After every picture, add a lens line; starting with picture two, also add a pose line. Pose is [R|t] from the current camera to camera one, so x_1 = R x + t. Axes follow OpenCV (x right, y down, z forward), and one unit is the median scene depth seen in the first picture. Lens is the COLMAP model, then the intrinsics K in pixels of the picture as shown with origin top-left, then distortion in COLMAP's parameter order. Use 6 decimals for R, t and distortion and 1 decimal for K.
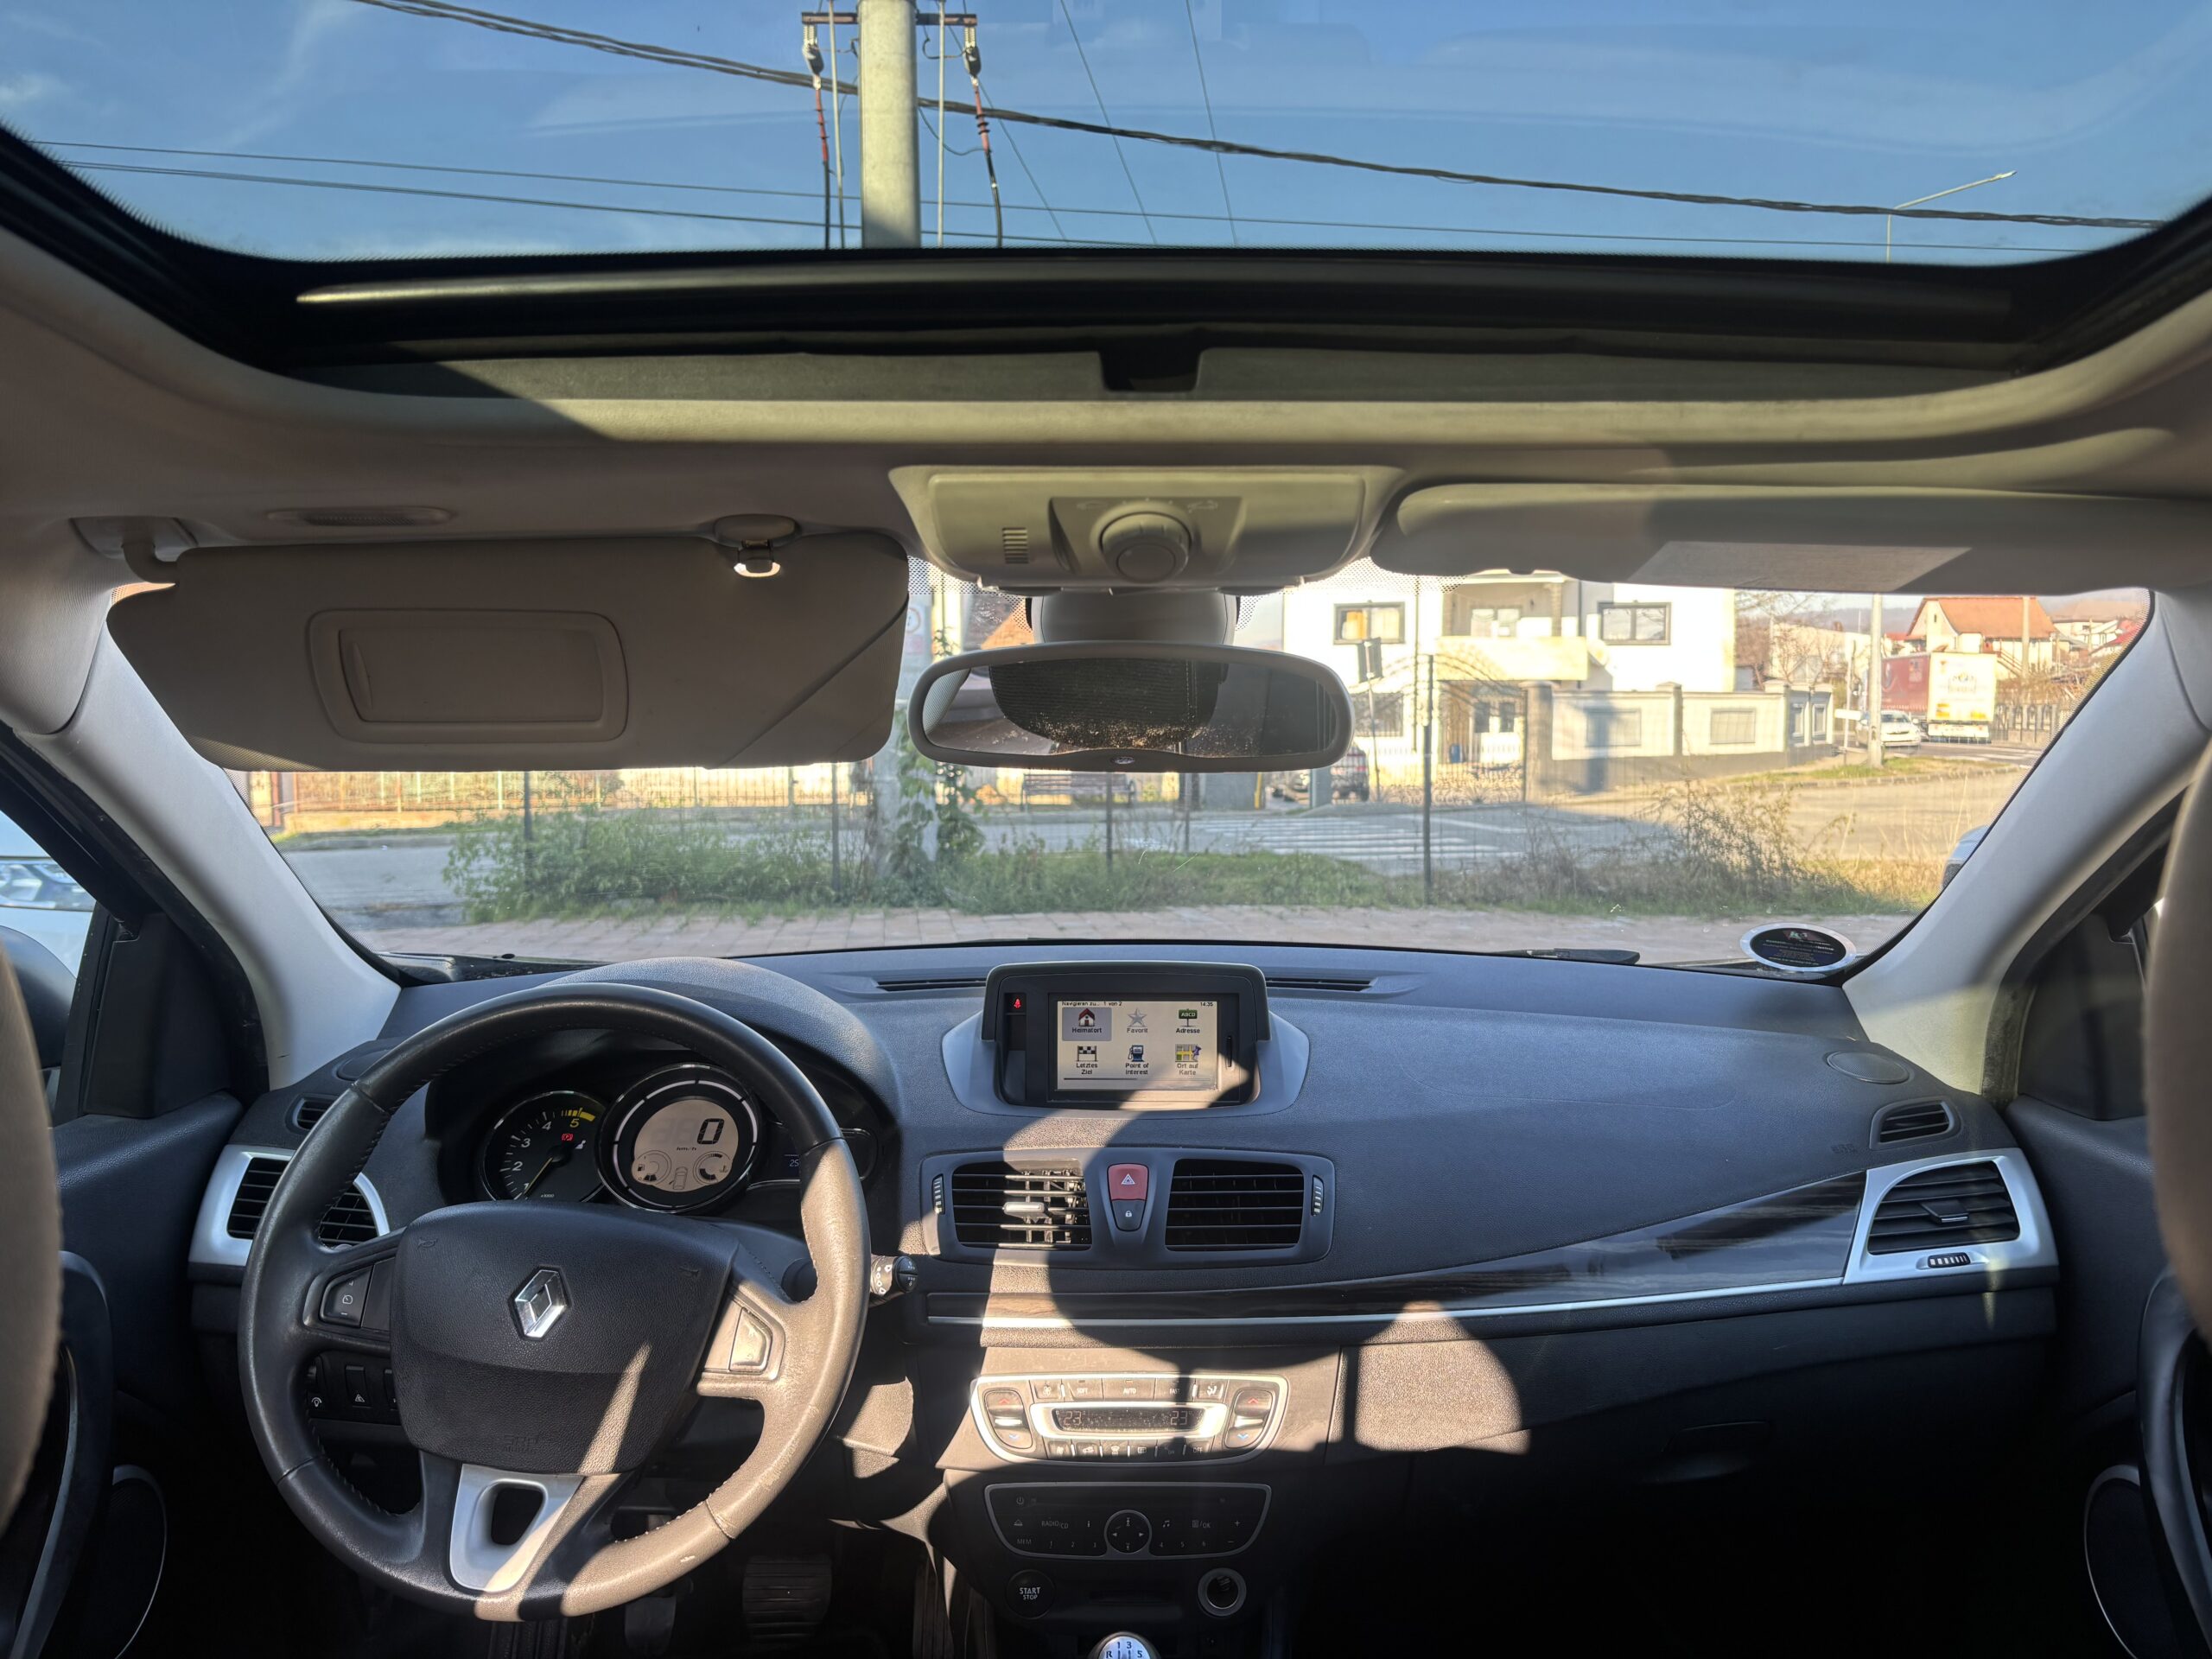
lens RADIAL K [[1697.9, 0, 1117.5], [0, 1697.9, 830.9], [0, 0, 1]] dist [0.043732, -0.059768]
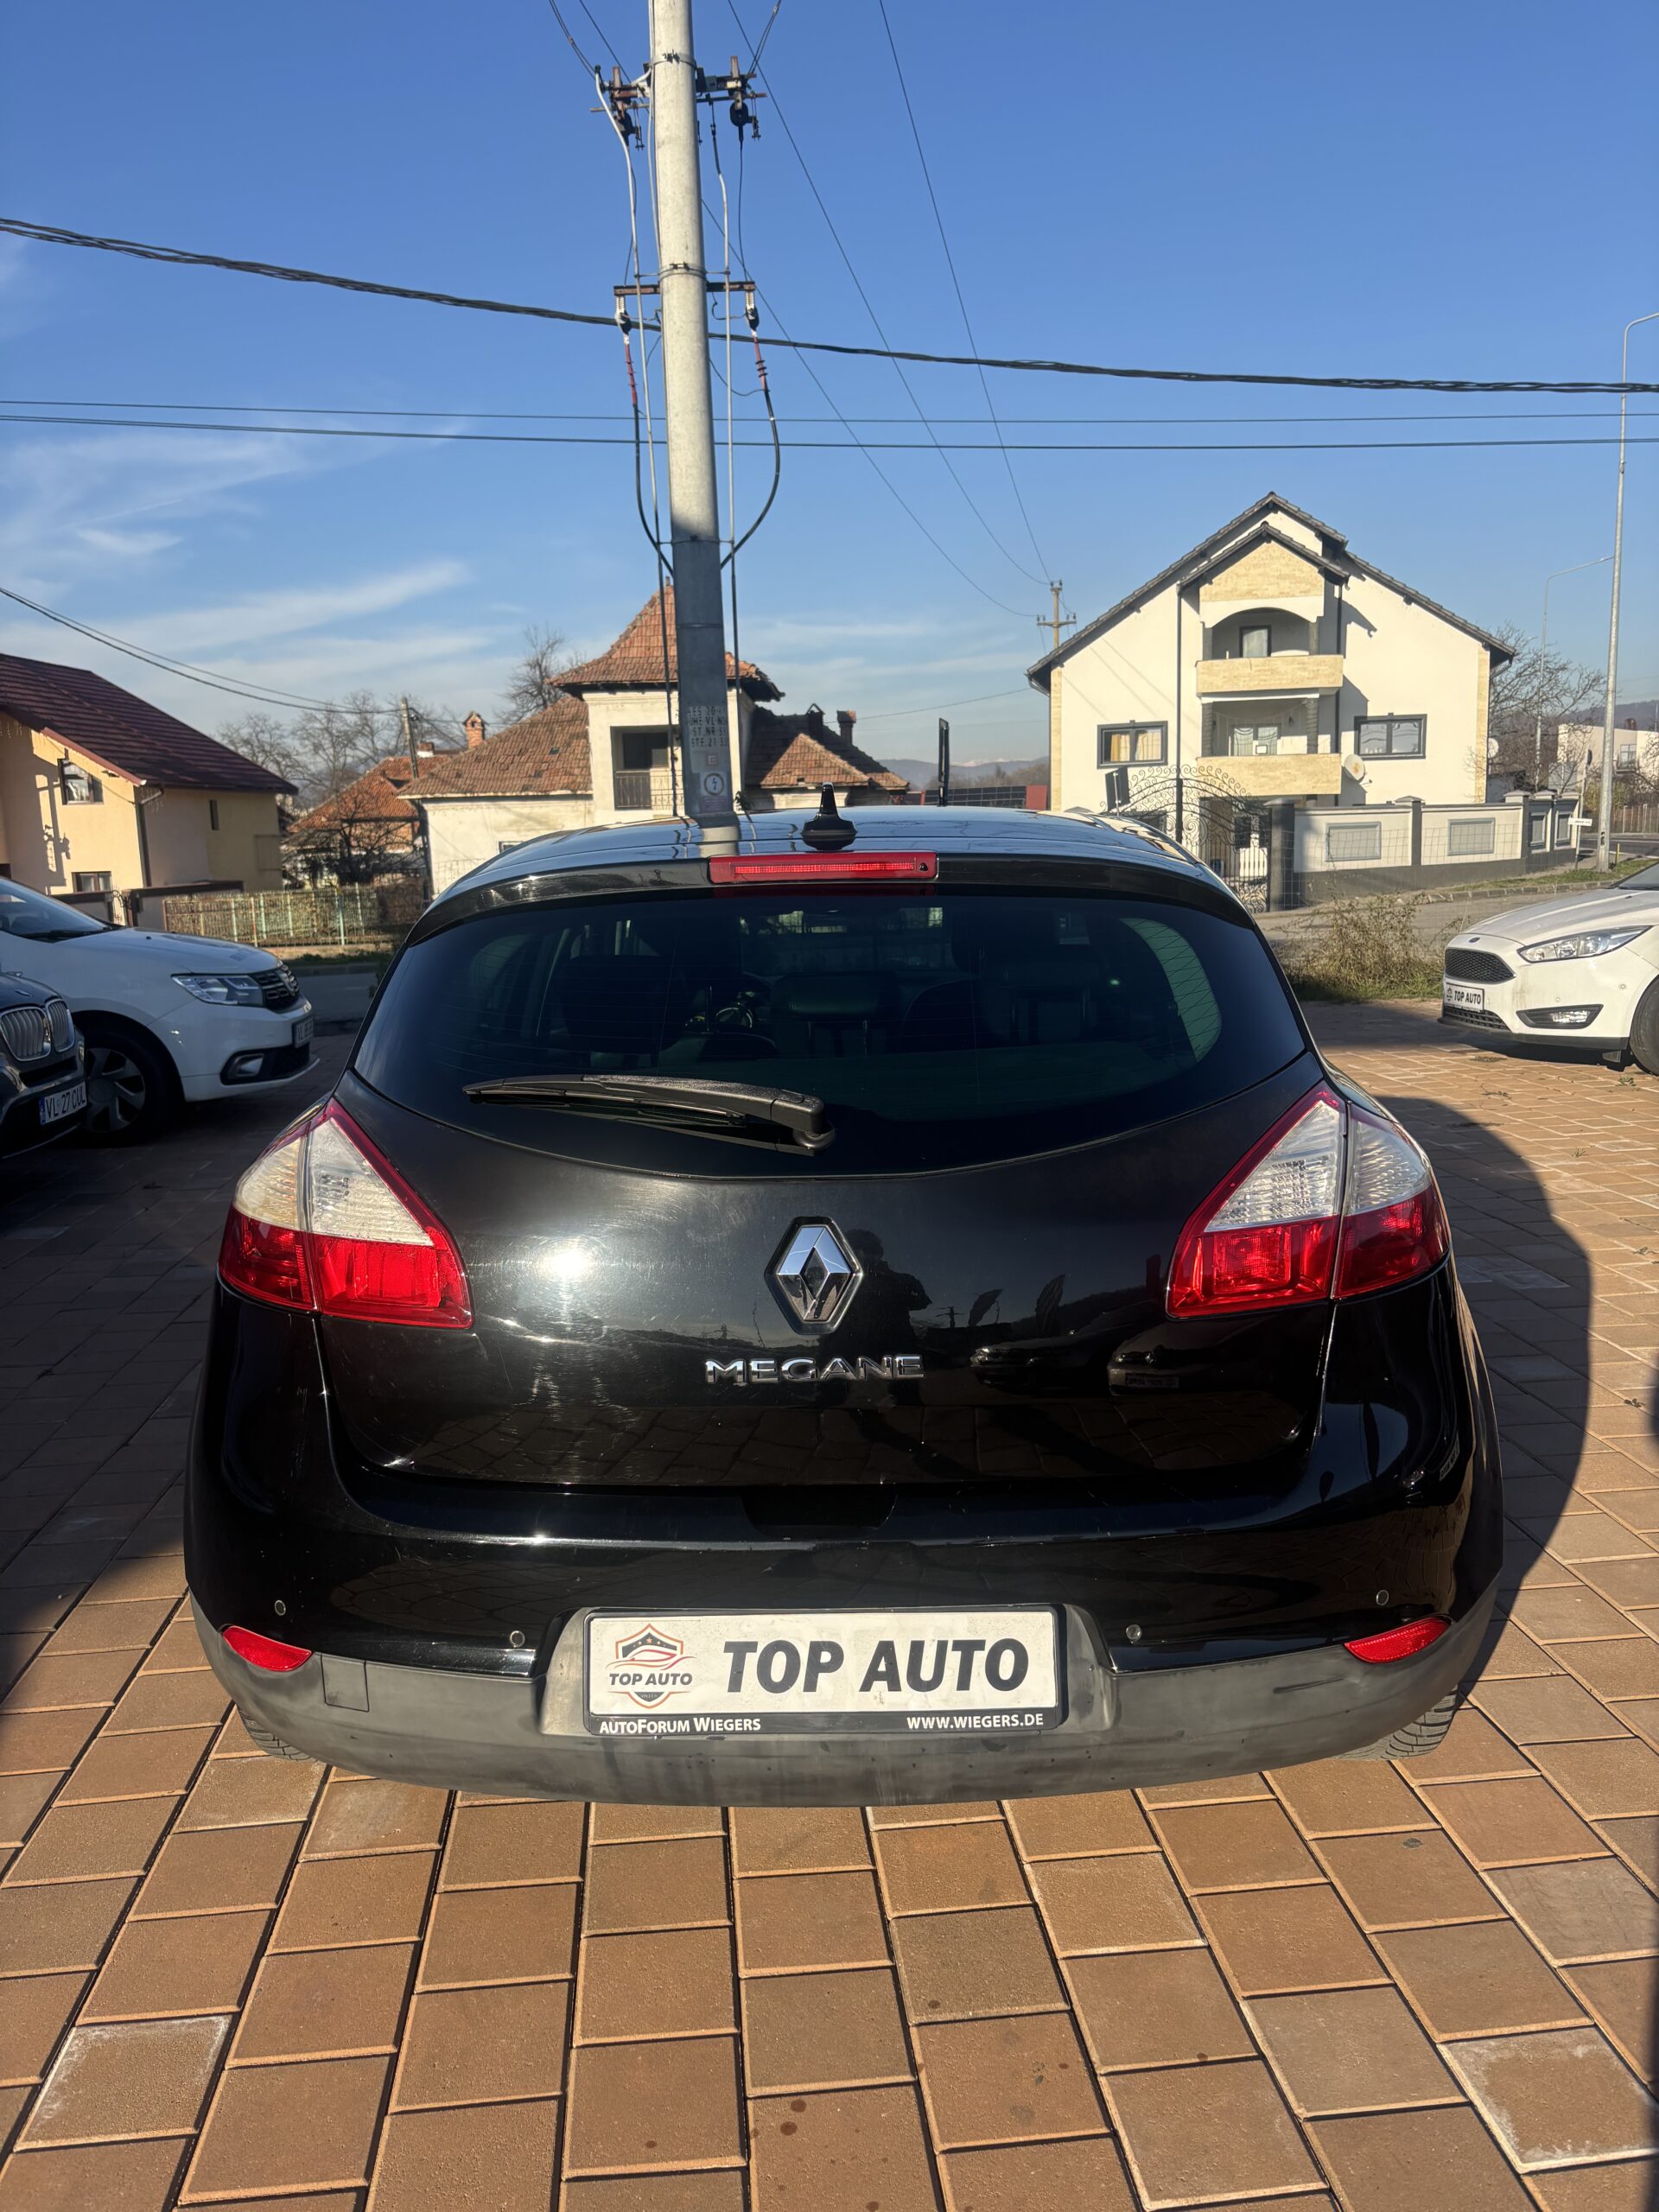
lens RADIAL K [[1697.9, 0, 826.0], [0, 1697.9, 1090.7], [0, 0, 1]] dist [0.043732, -0.059768]
pose [[0.998809, -0.021109, -0.043981, 0.069702], [0.024506, 0.996637, 0.078188, 0.067757], [0.042182, -0.079173, 0.995968, -1.728799]]
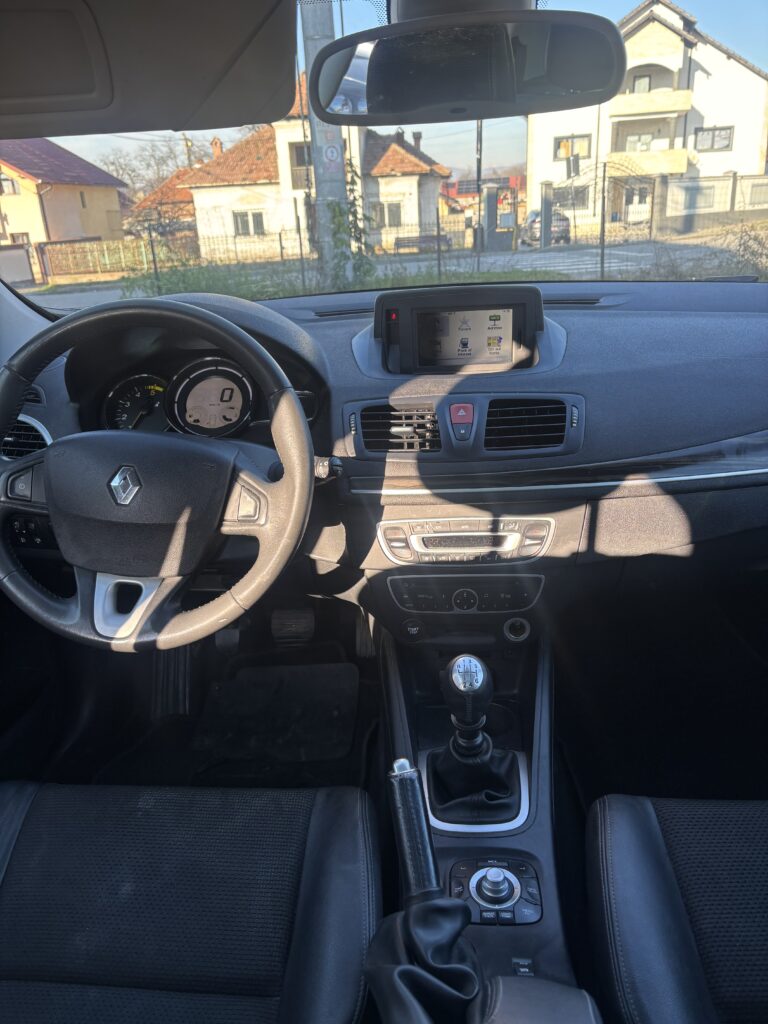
lens RADIAL K [[786.0, 0, 381.3], [0, 786.0, 517.3], [0, 0, 1]] dist [0.043732, -0.059768]
pose [[0.996245, -0.021491, -0.083873, -0.010395], [0.045460, 0.954274, 0.295456, 0.066506], [0.073688, -0.298160, 0.951667, 0.199255]]
